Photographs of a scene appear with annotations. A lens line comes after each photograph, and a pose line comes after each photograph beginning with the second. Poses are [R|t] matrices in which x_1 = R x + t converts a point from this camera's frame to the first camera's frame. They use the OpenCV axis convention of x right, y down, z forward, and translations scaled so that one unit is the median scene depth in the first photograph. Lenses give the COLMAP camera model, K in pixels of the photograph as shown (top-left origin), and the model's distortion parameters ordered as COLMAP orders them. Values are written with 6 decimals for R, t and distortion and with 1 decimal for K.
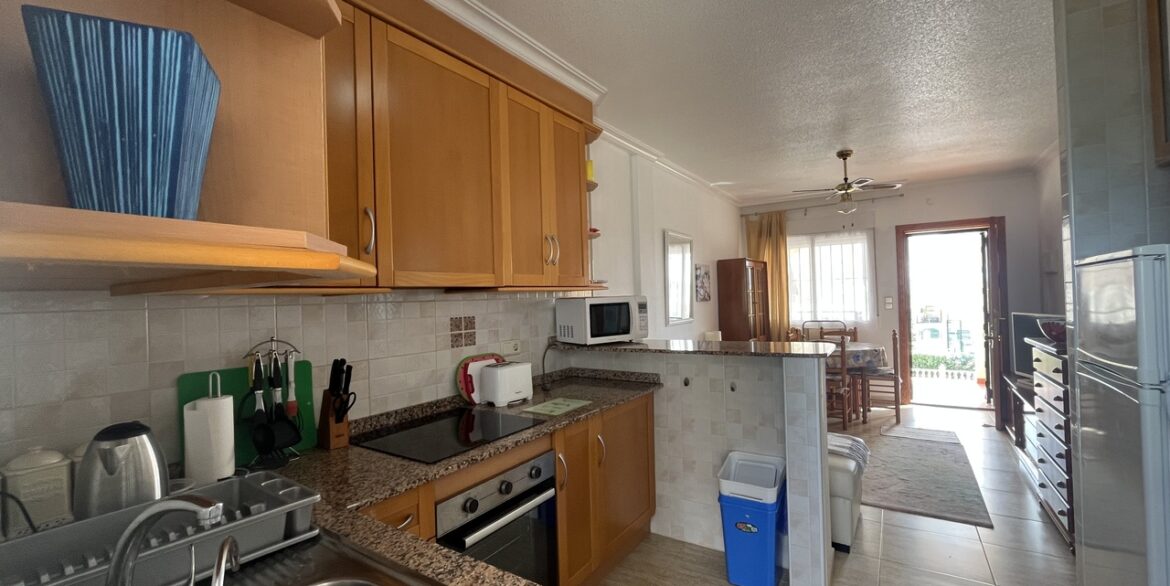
lens RADIAL K [[479.9, 0, 581.7], [0, 479.9, 292.0], [0, 0, 1]] dist [-0.003993, 0.000285]
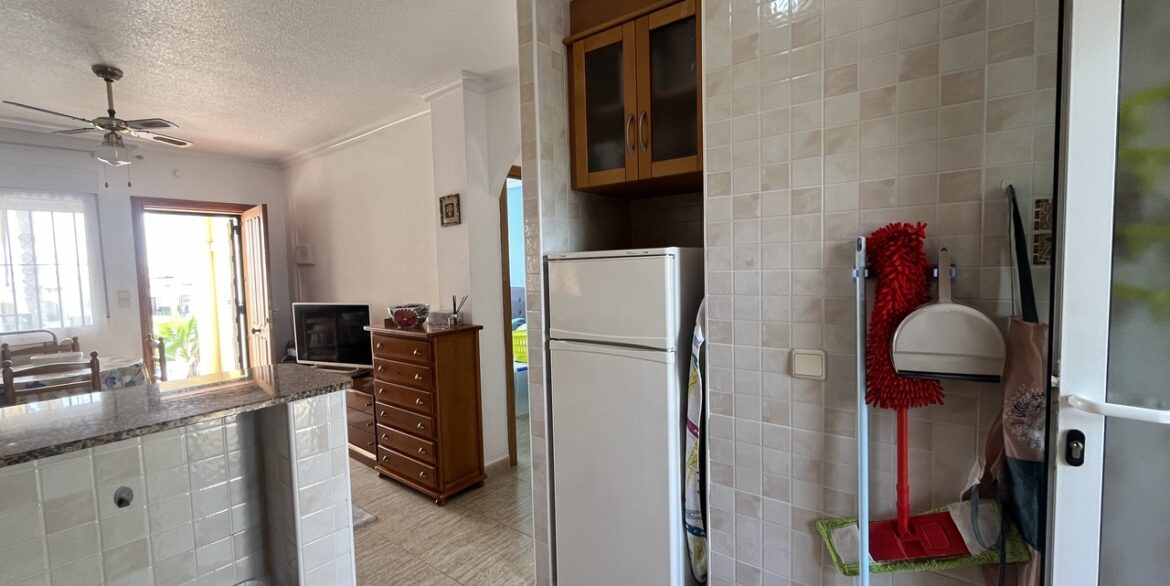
lens RADIAL K [[479.9, 0, 582.2], [0, 479.9, 292.8], [0, 0, 1]] dist [-0.003993, 0.000285]
pose [[0.075619, -0.030154, 0.996681, -0.056680], [0.009189, 0.999521, 0.029543, -0.002741], [-0.997094, 0.006924, 0.075860, 0.306967]]
